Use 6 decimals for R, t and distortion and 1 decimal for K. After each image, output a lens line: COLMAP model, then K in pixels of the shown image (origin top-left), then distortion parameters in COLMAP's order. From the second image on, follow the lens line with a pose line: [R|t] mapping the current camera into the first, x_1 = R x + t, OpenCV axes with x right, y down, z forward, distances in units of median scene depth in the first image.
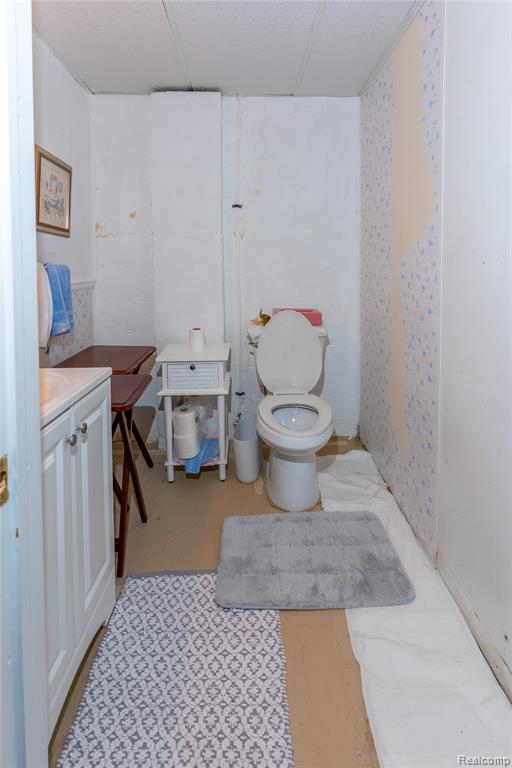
lens RADIAL K [[399.7, 0, 255.7], [0, 399.7, 297.7], [0, 0, 1]] dist [0.001958, -0.001139]
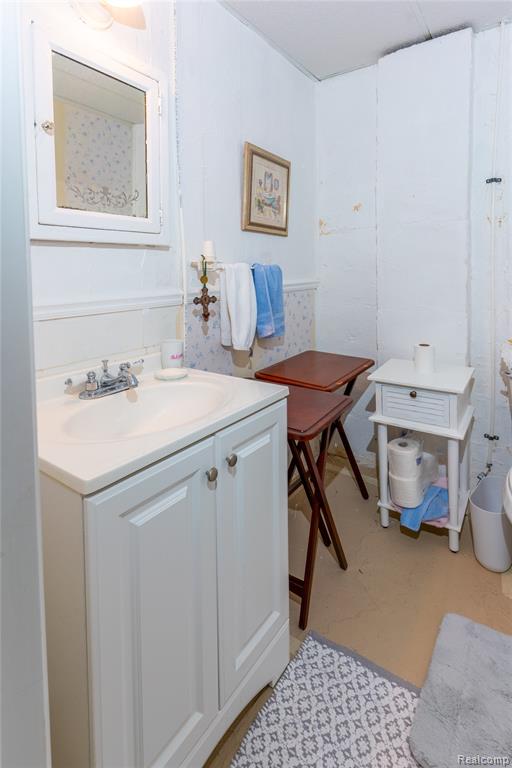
lens RADIAL K [[399.7, 0, 255.7], [0, 399.7, 297.7], [0, 0, 1]] dist [0.001958, -0.001139]
pose [[0.805256, 0.034255, -0.591937, 0.049387], [-0.033781, 0.999359, 0.011876, -0.012877], [0.591964, 0.010433, 0.805897, 0.191225]]
